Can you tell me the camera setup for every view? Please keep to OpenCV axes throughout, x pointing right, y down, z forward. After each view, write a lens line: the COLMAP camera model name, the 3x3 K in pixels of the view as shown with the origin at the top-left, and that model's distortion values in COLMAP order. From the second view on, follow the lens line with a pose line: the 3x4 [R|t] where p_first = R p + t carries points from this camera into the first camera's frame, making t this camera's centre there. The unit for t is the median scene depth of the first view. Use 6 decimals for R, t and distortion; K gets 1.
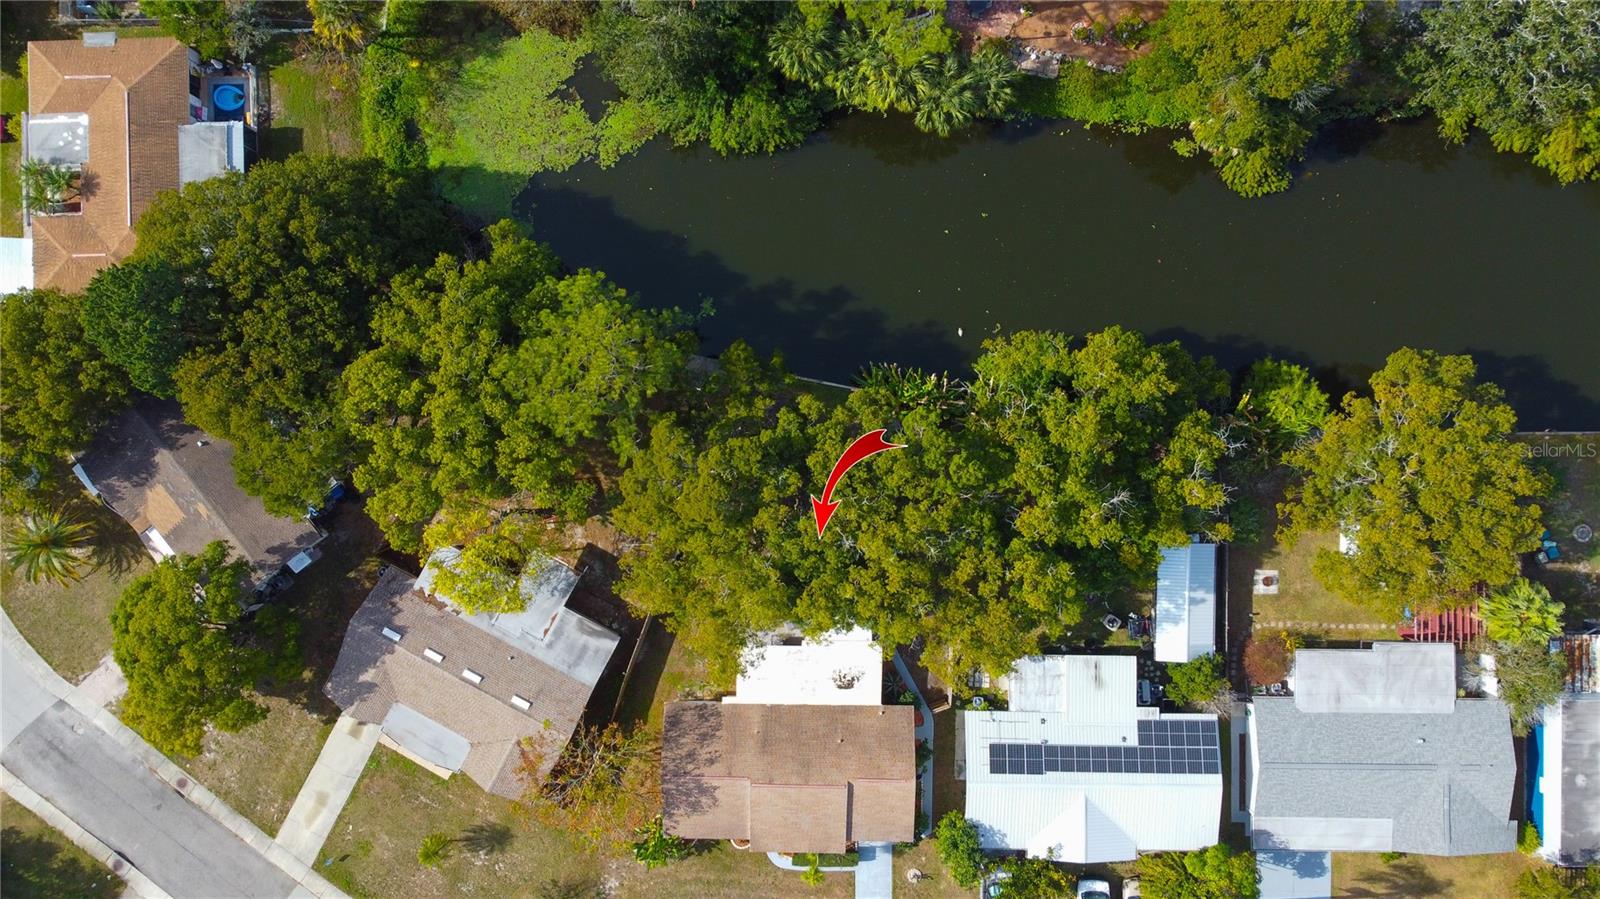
lens RADIAL K [[1225.0, 0, 799.0], [0, 1225.0, 450.0], [0, 0, 1]] dist [0.010023, -0.013152]
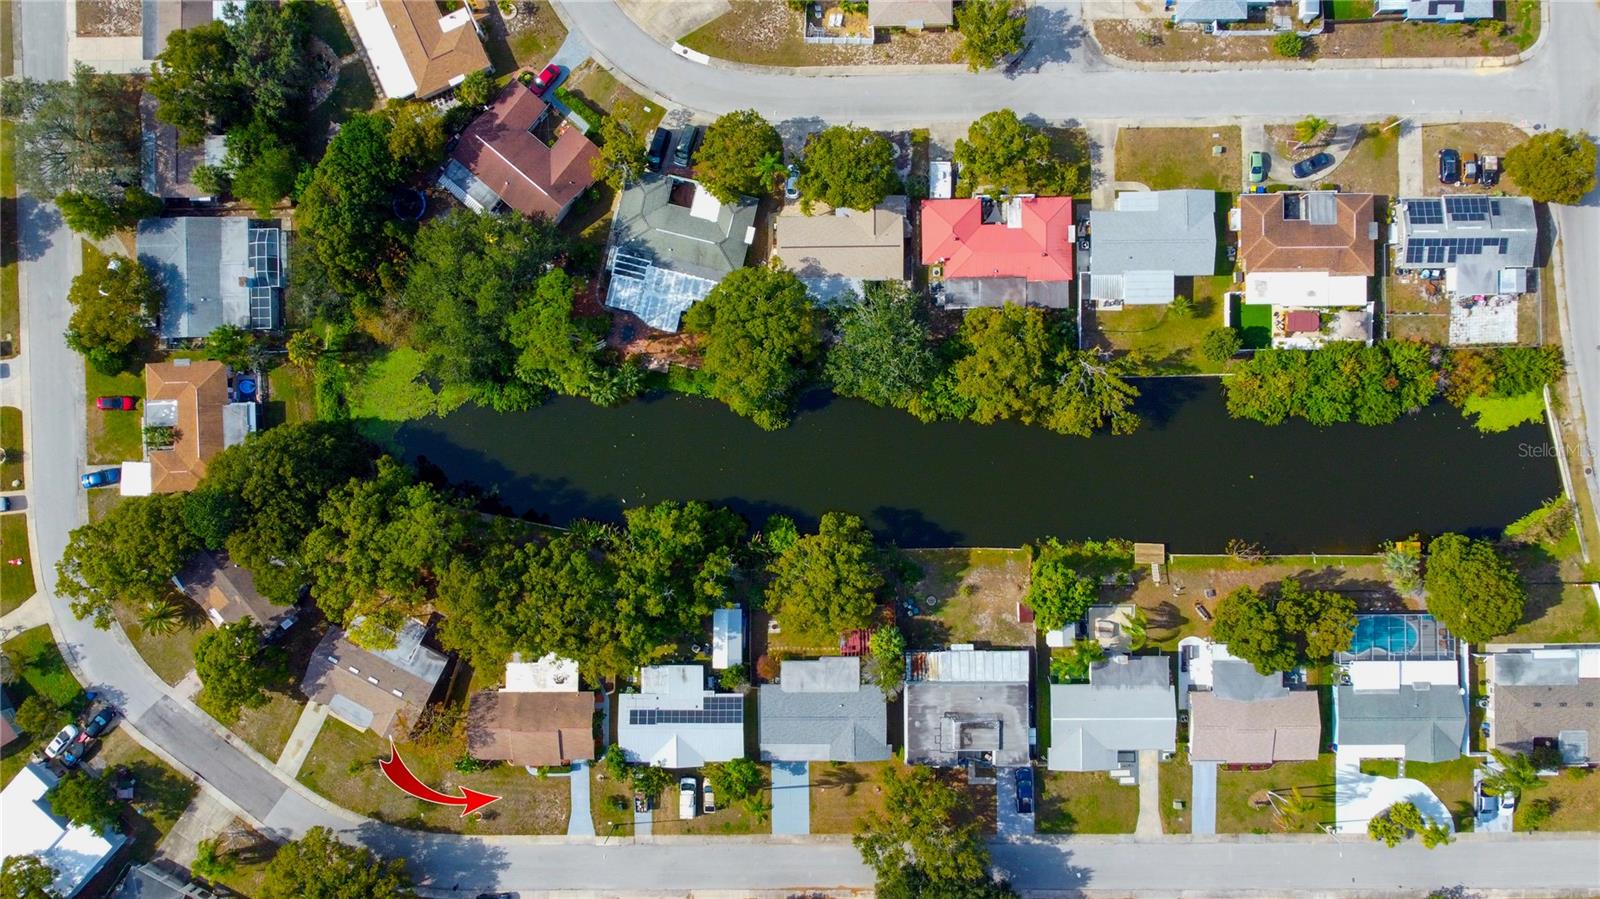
lens RADIAL K [[1225.0, 0, 799.0], [0, 1225.0, 450.0], [0, 0, 1]] dist [0.010023, -0.013152]
pose [[0.999913, -0.013097, 0.001545, 0.433933], [0.013091, 0.999907, 0.003881, -0.191649], [-0.001596, -0.003860, 0.999991, -1.012103]]
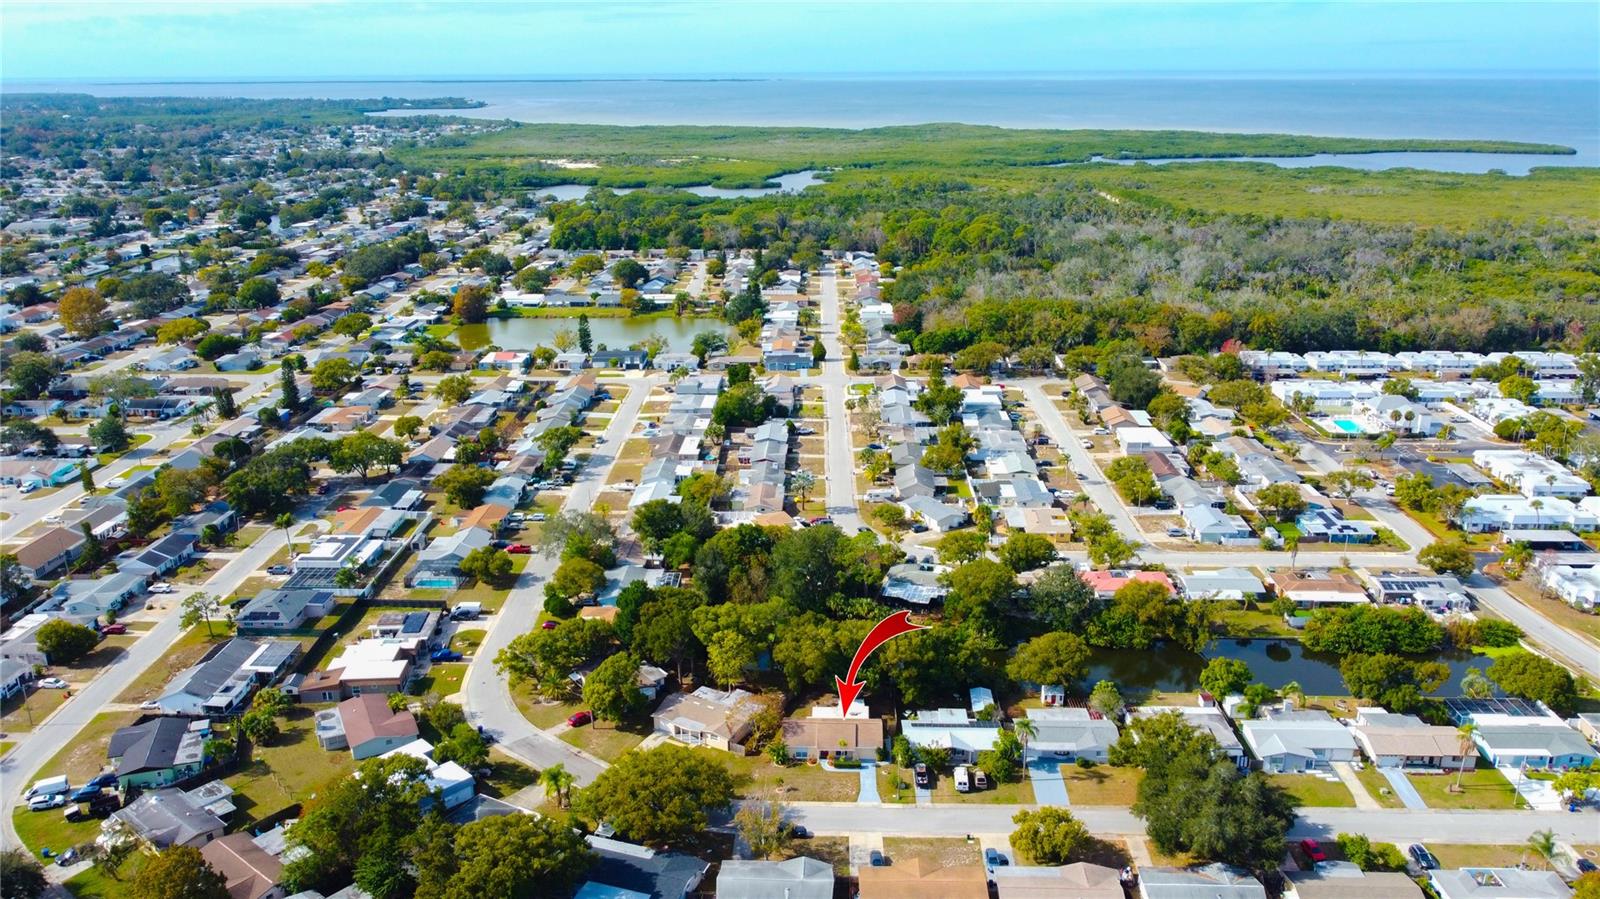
lens RADIAL K [[1225.0, 0, 799.0], [0, 1225.0, 450.0], [0, 0, 1]] dist [0.010023, -0.013152]
pose [[0.999617, 0.019423, -0.019690, -0.038550], [-0.024603, 0.299239, -0.953861, 2.505570], [-0.012635, 0.953980, 0.299603, -0.305553]]
